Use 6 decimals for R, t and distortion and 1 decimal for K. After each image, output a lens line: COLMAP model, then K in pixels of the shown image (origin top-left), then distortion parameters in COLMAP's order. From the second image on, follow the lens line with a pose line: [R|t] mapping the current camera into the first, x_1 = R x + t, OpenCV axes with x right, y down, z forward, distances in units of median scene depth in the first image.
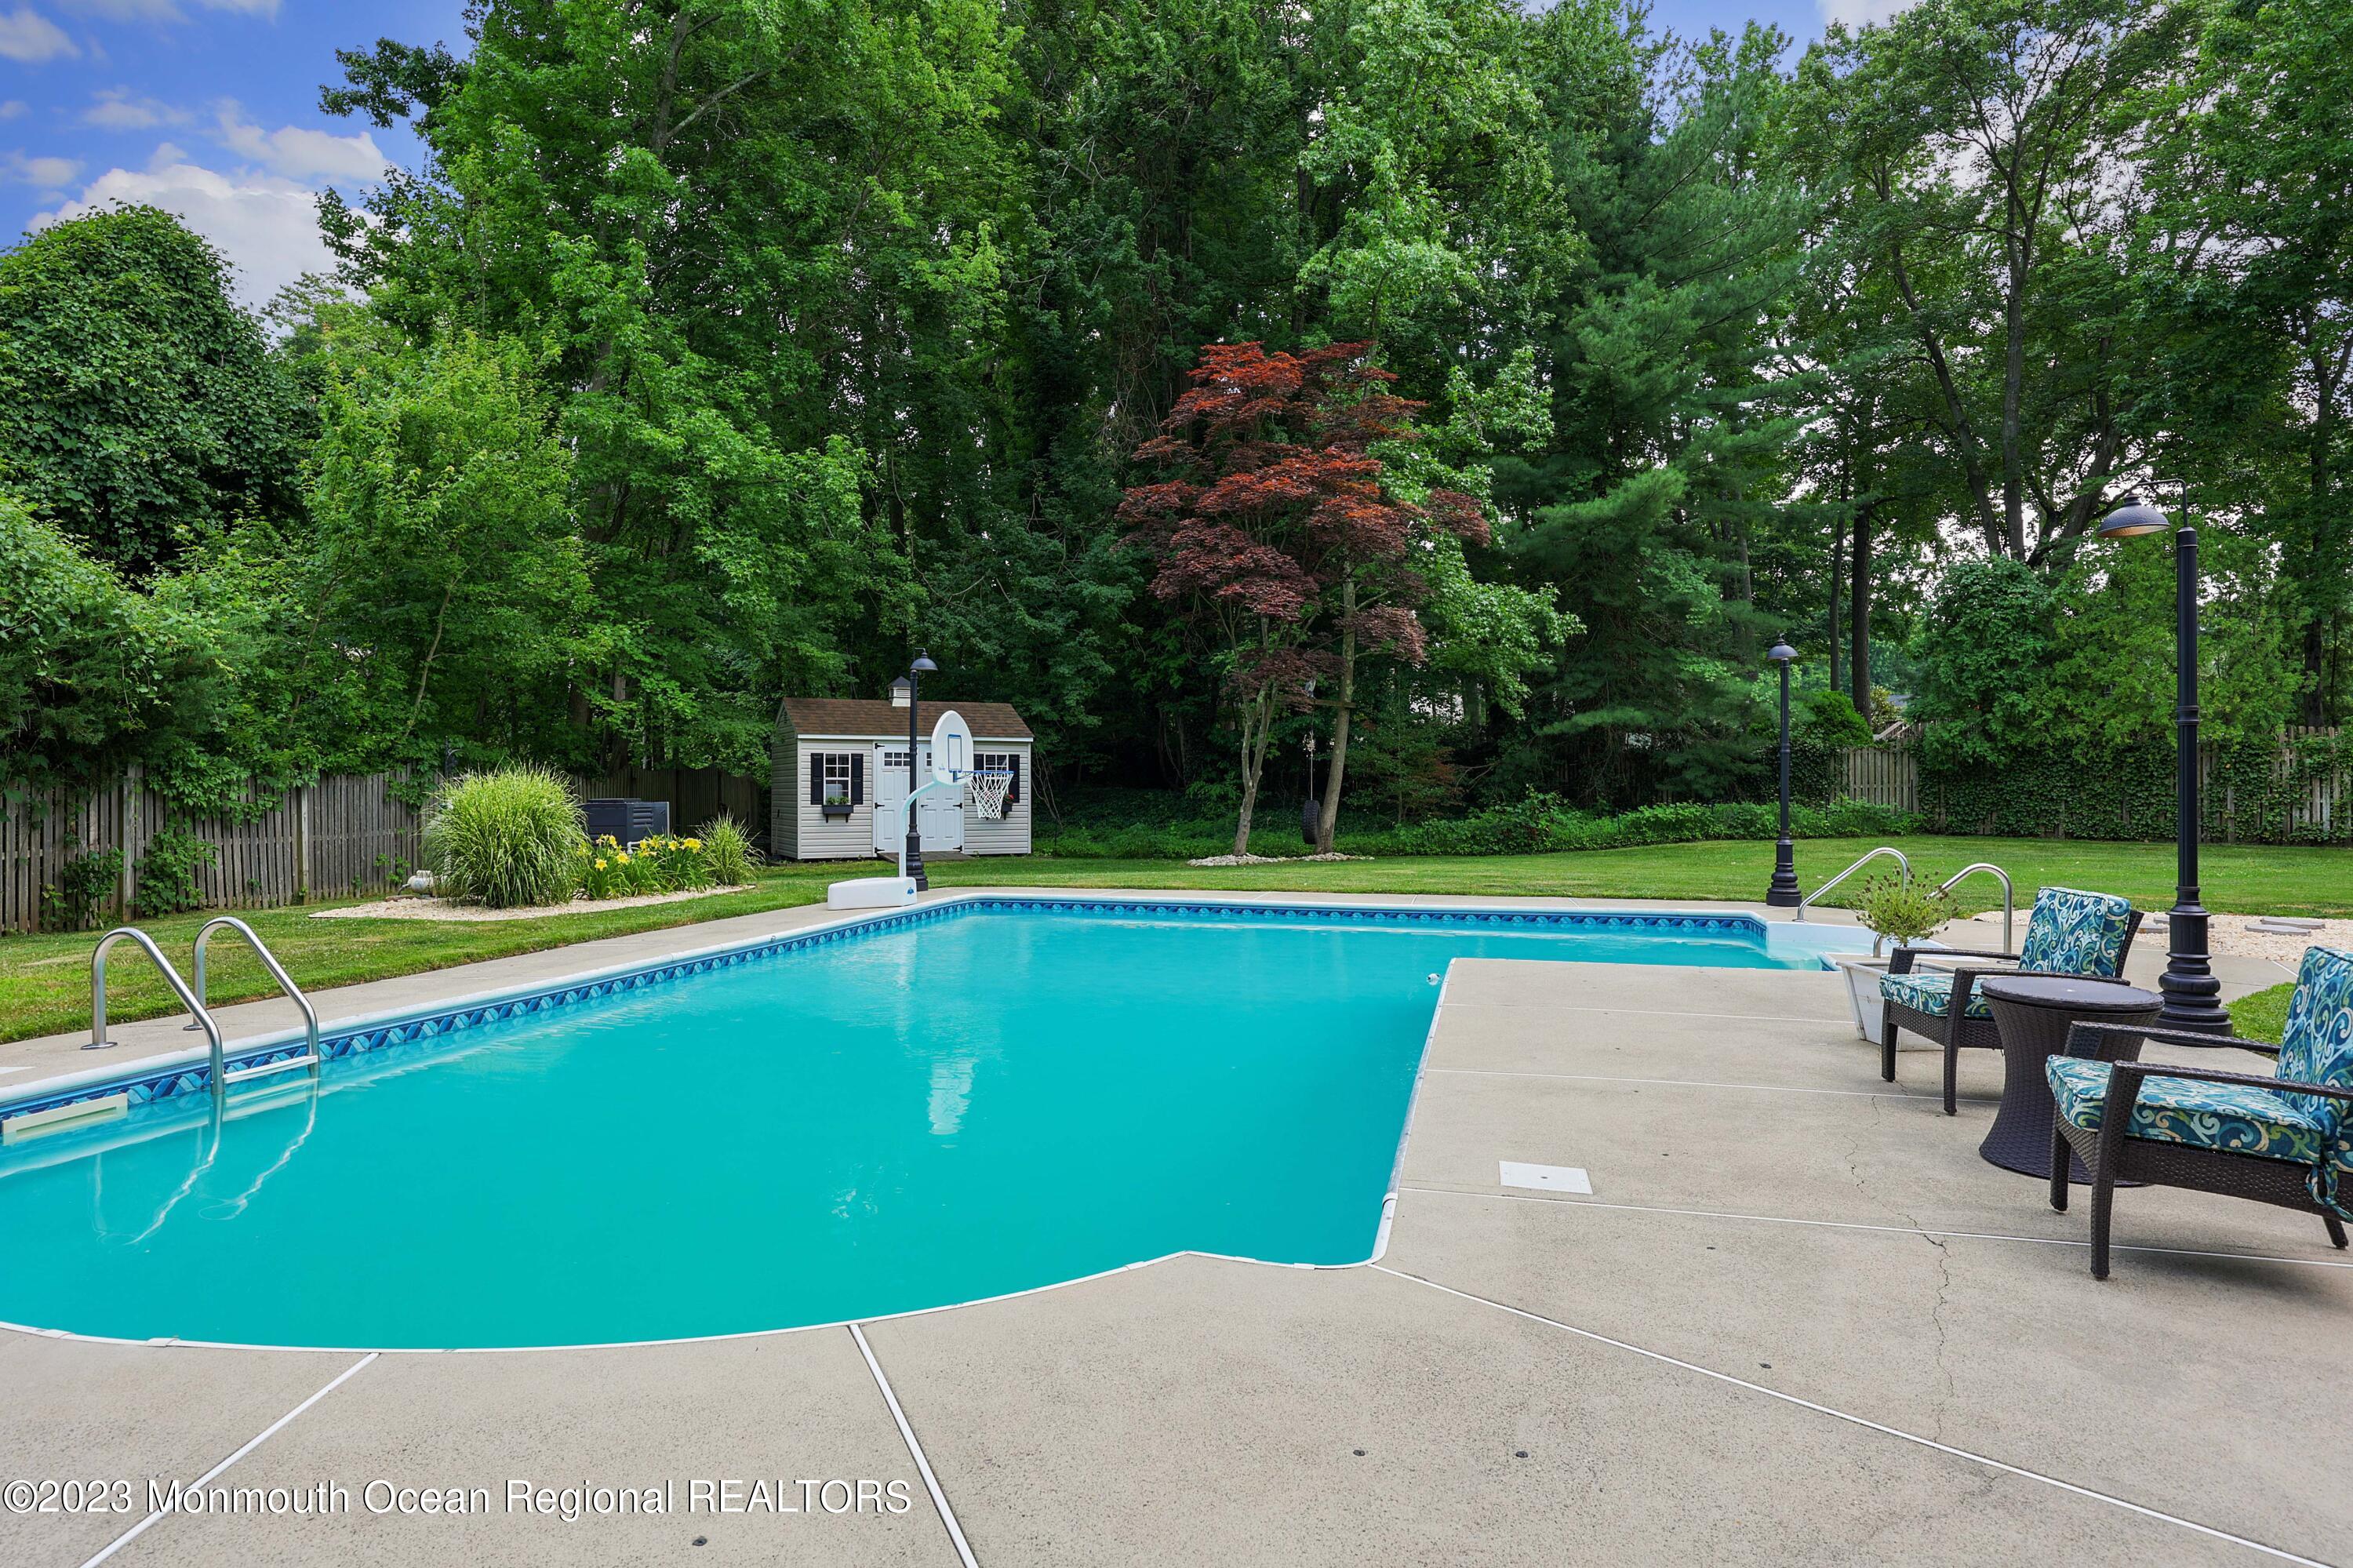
lens RADIAL K [[1364.9, 0, 1178.7], [0, 1364.9, 780.4], [0, 0, 1]] dist [-0.001441, -0.000299]
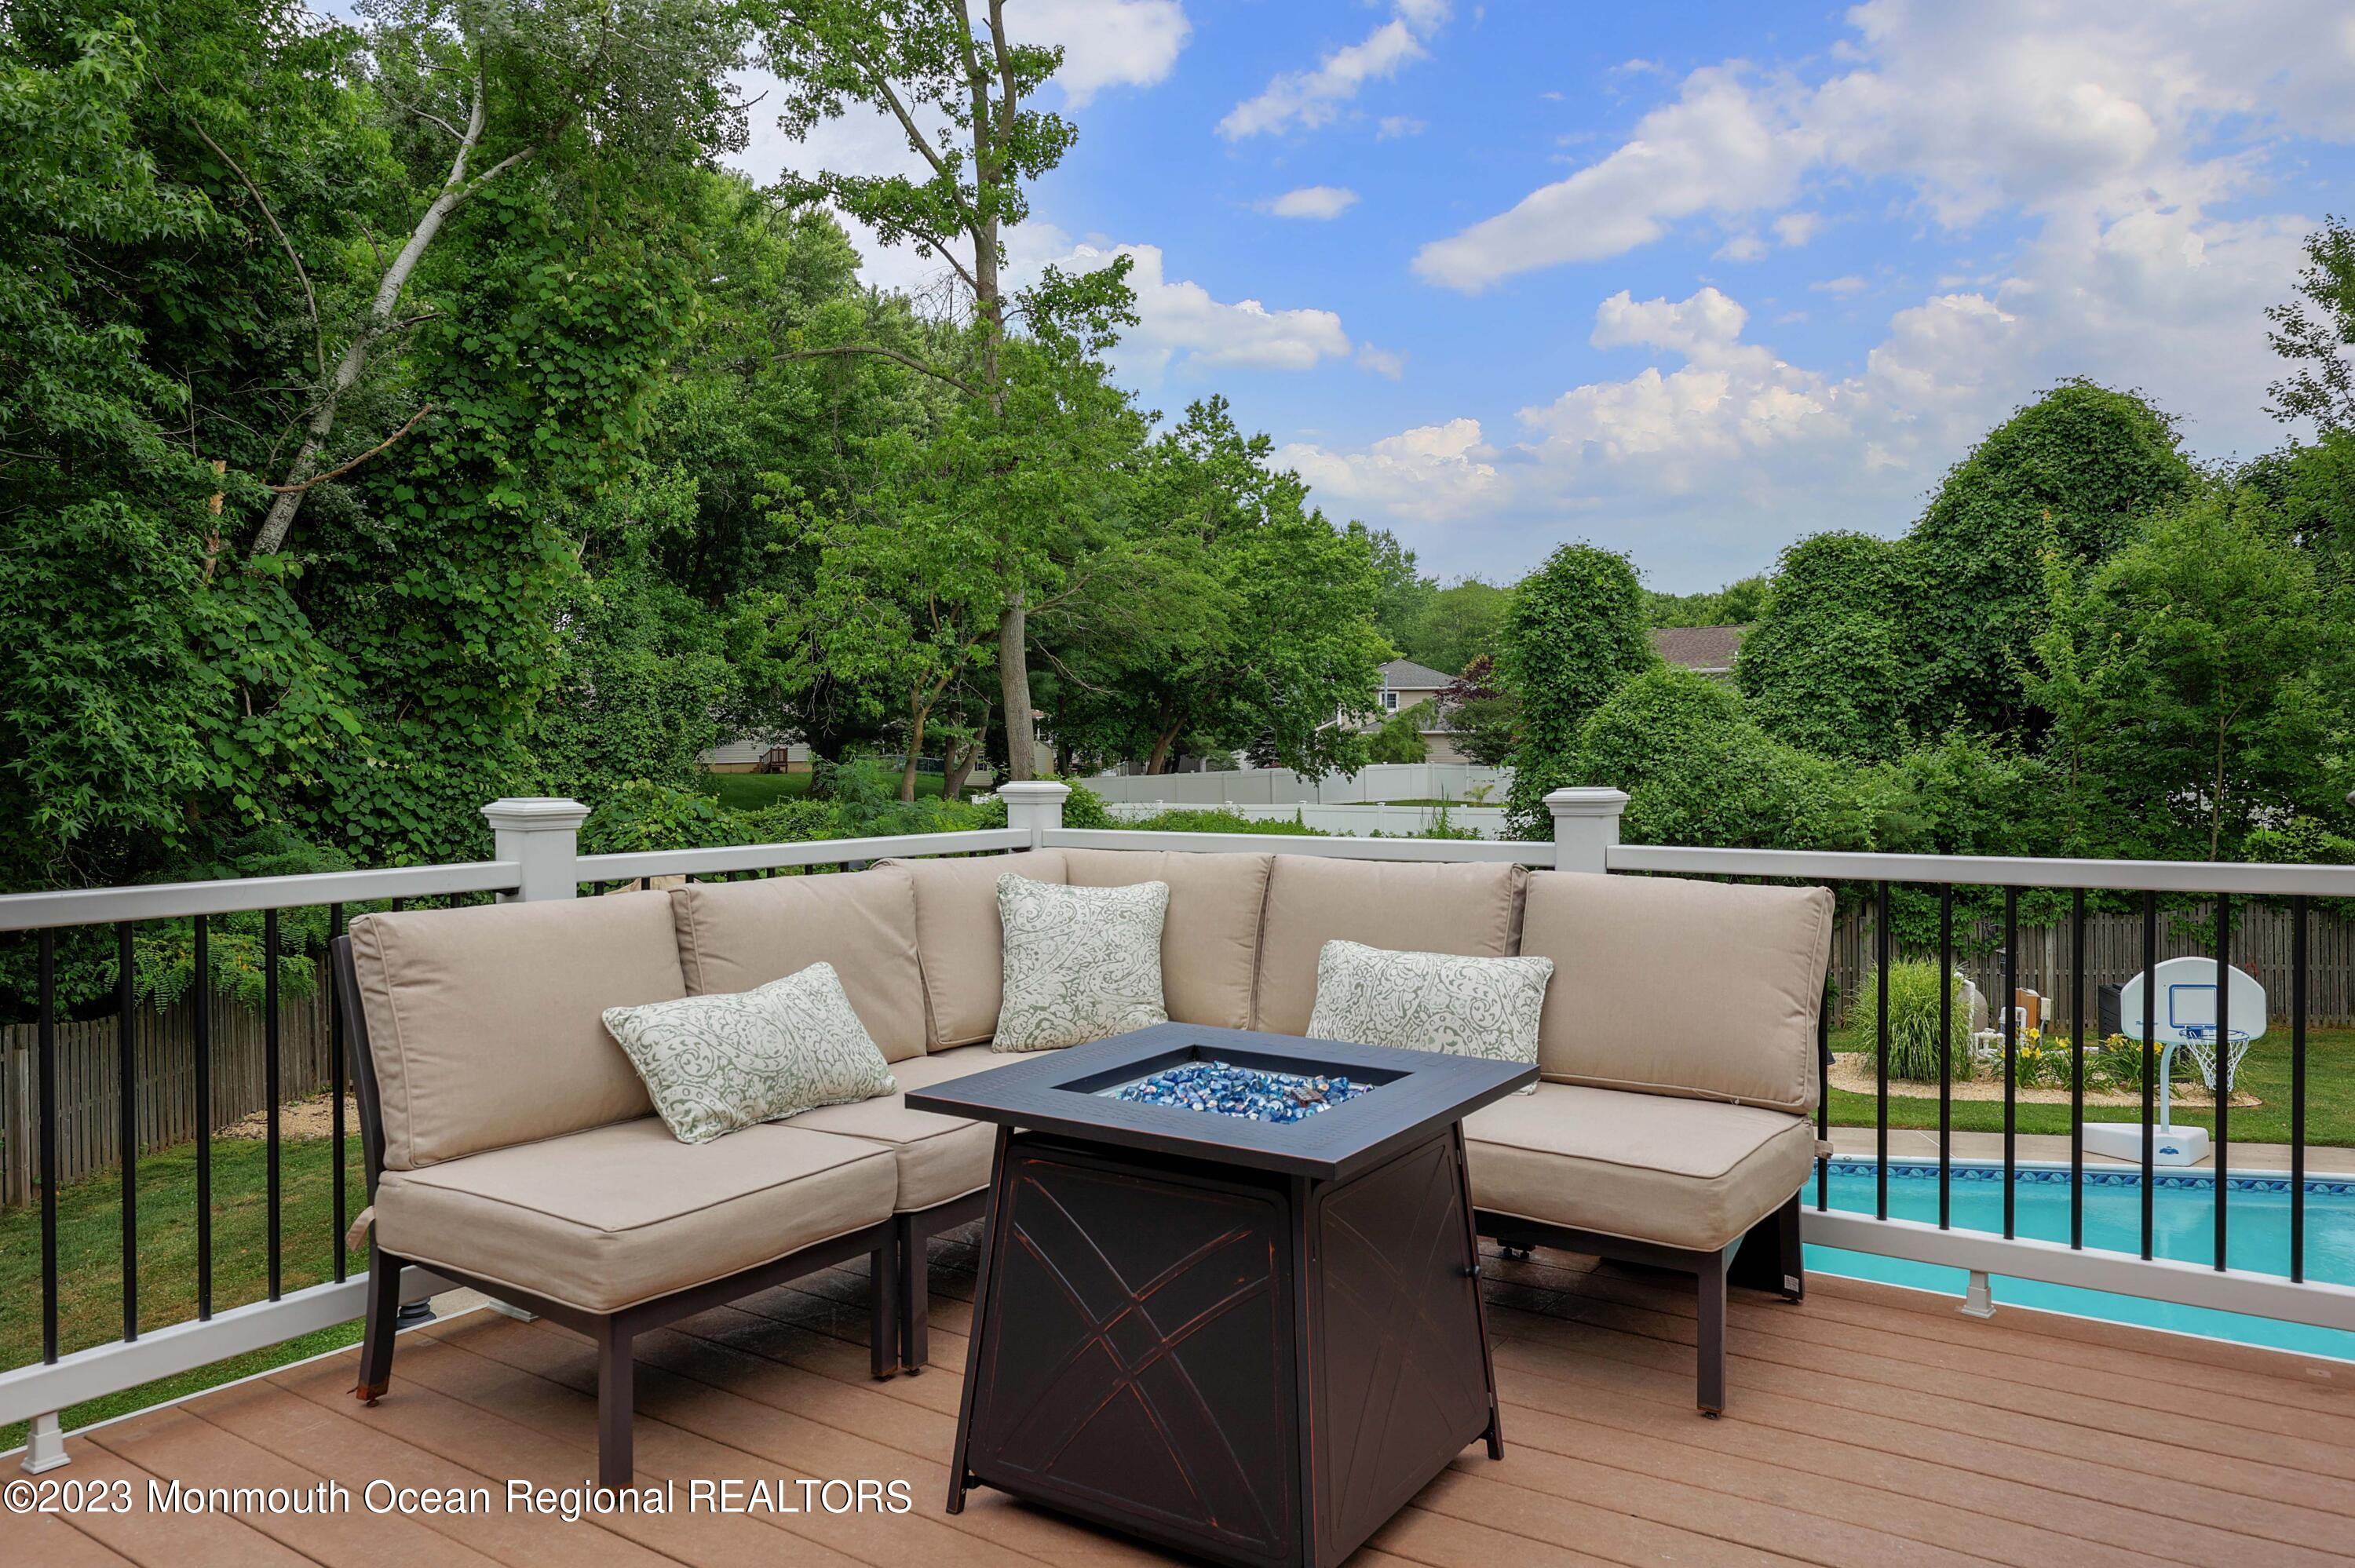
lens RADIAL K [[1624.5, 0, 1190.6], [0, 1624.5, 774.7], [0, 0, 1]] dist [0.000292, 0.004482]
pose [[0.055339, 0.013434, -0.998377, 0.509968], [0.003167, 0.999902, 0.013630, -0.110409], [0.998463, -0.003916, 0.055291, 0.184999]]
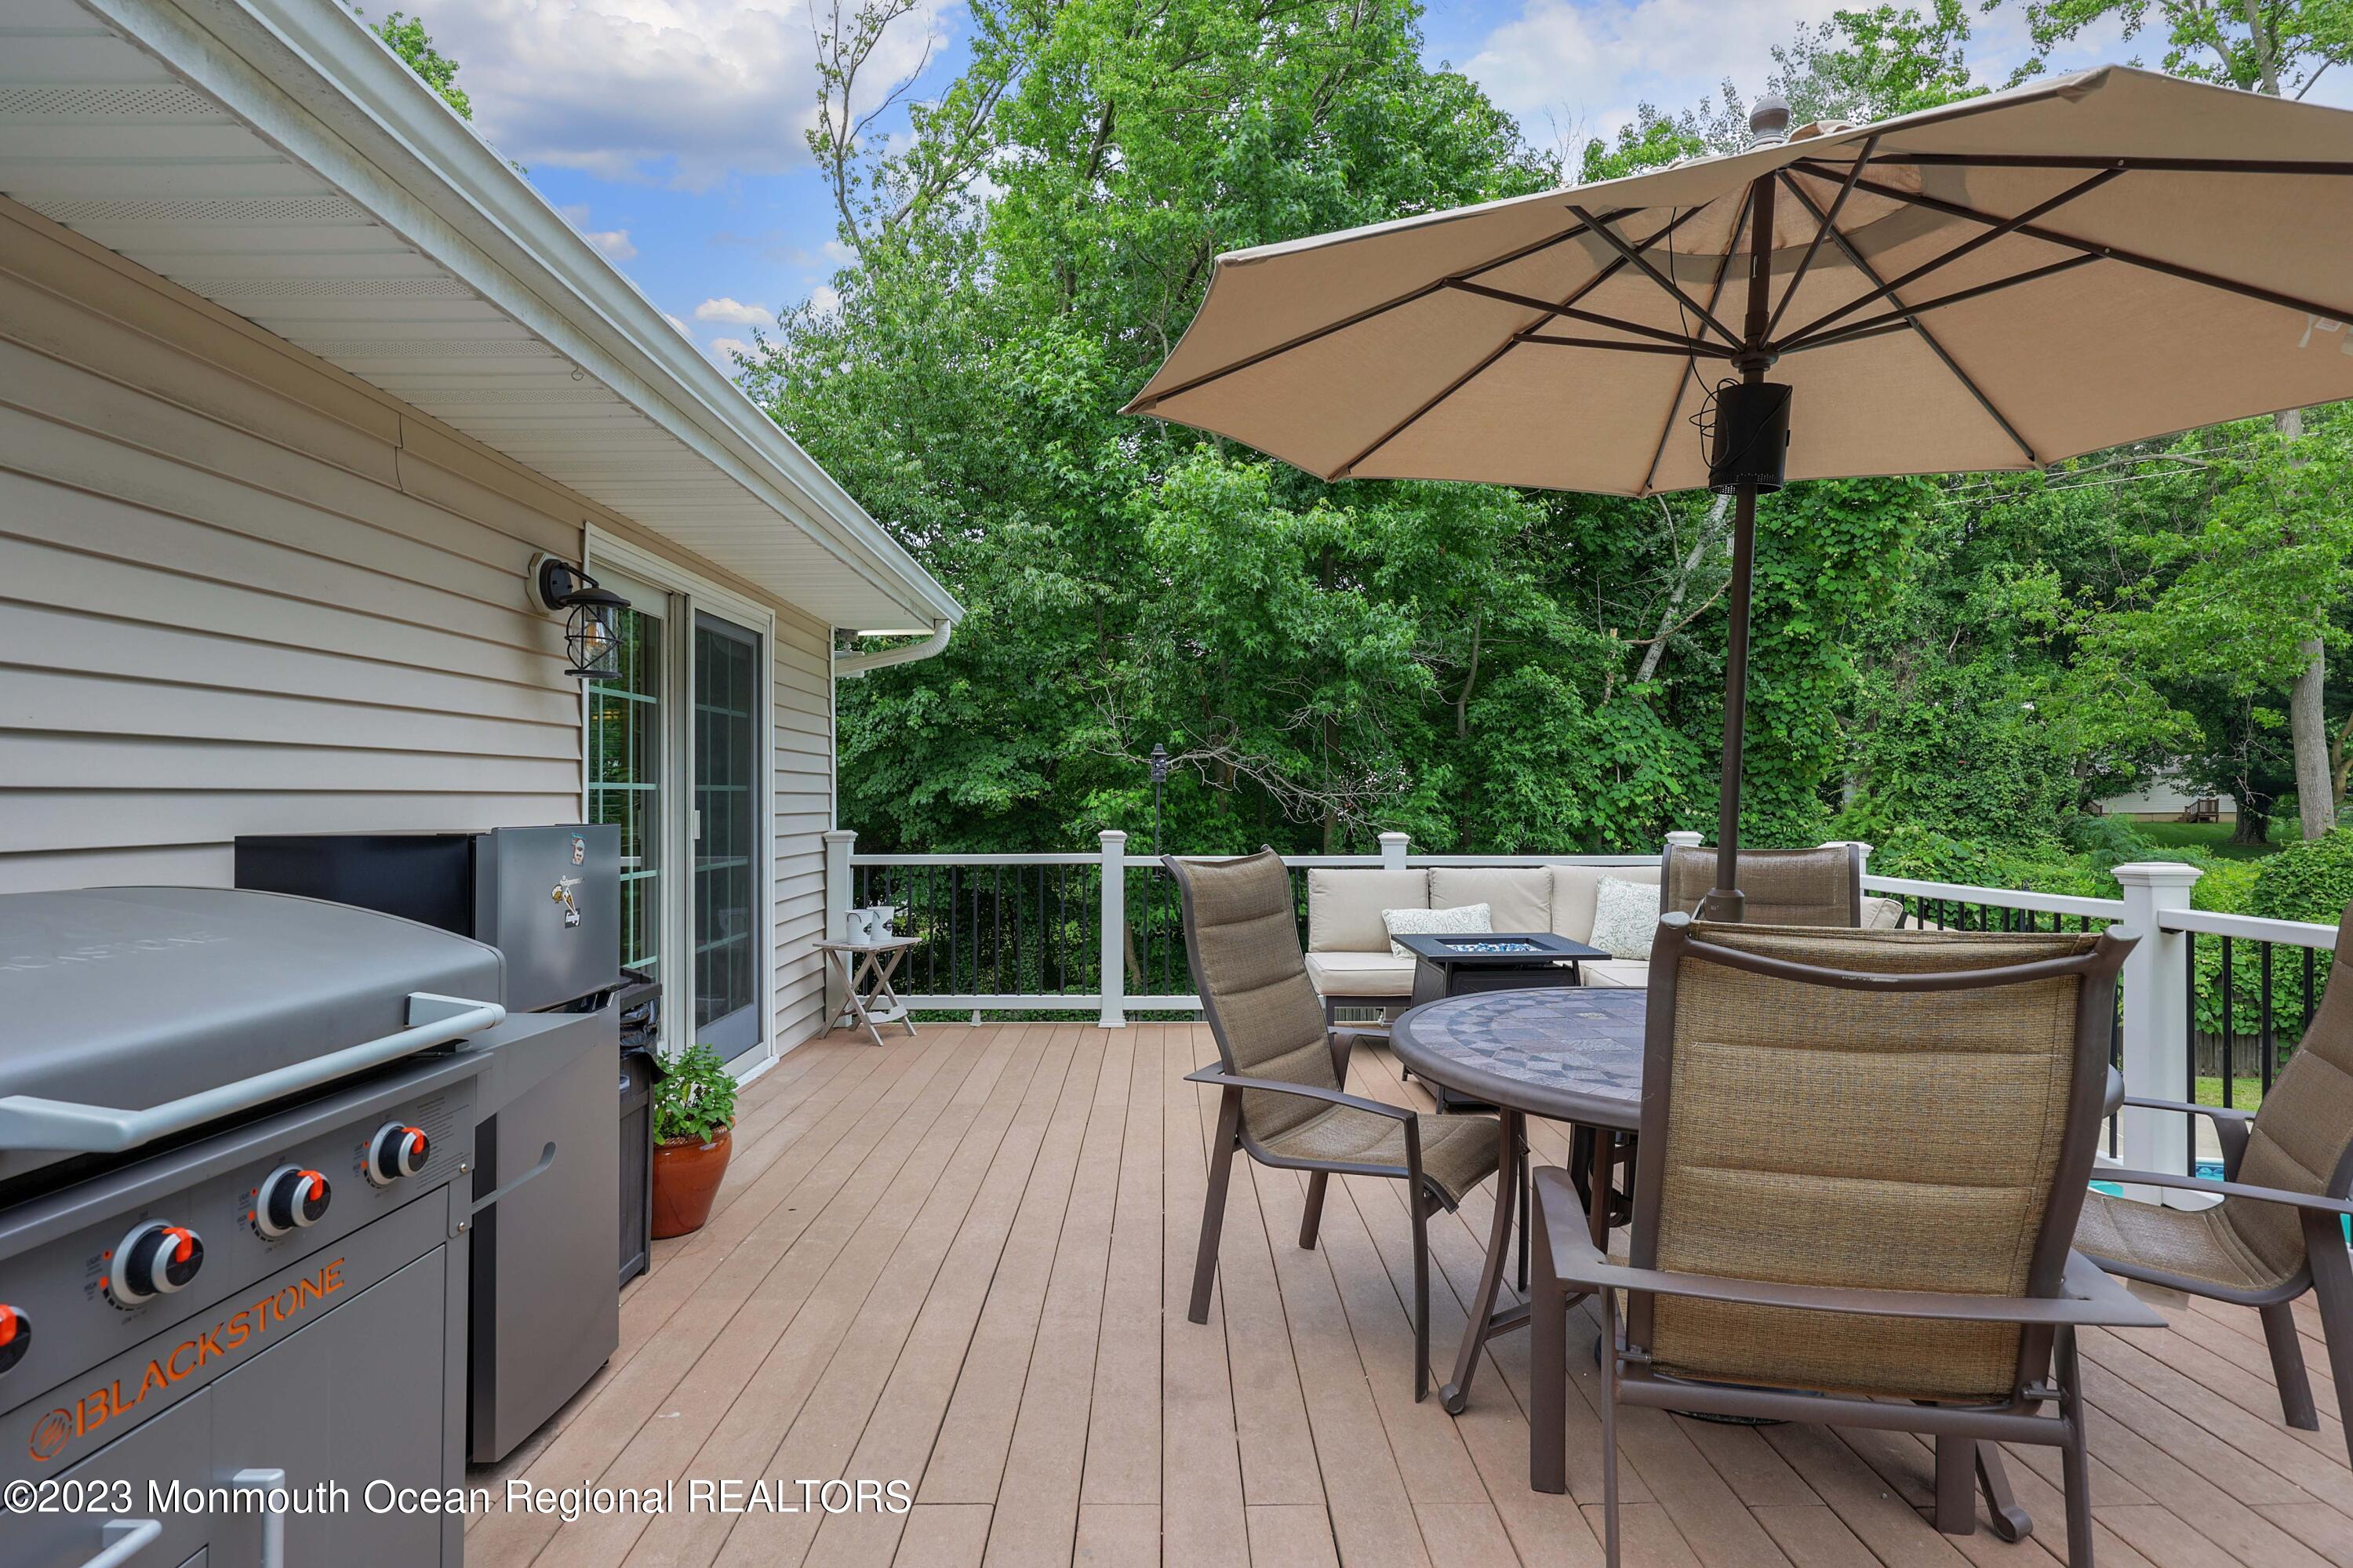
lens RADIAL K [[1245.2, 0, 1178.5], [0, 1245.2, 794.9], [0, 0, 1]] dist [-0.005703, -0.000766]
pose [[-0.791845, -0.004831, -0.610703, 0.595688], [-0.001811, 0.999983, -0.005562, -0.114239], [0.610720, -0.003299, -0.791840, 0.366778]]
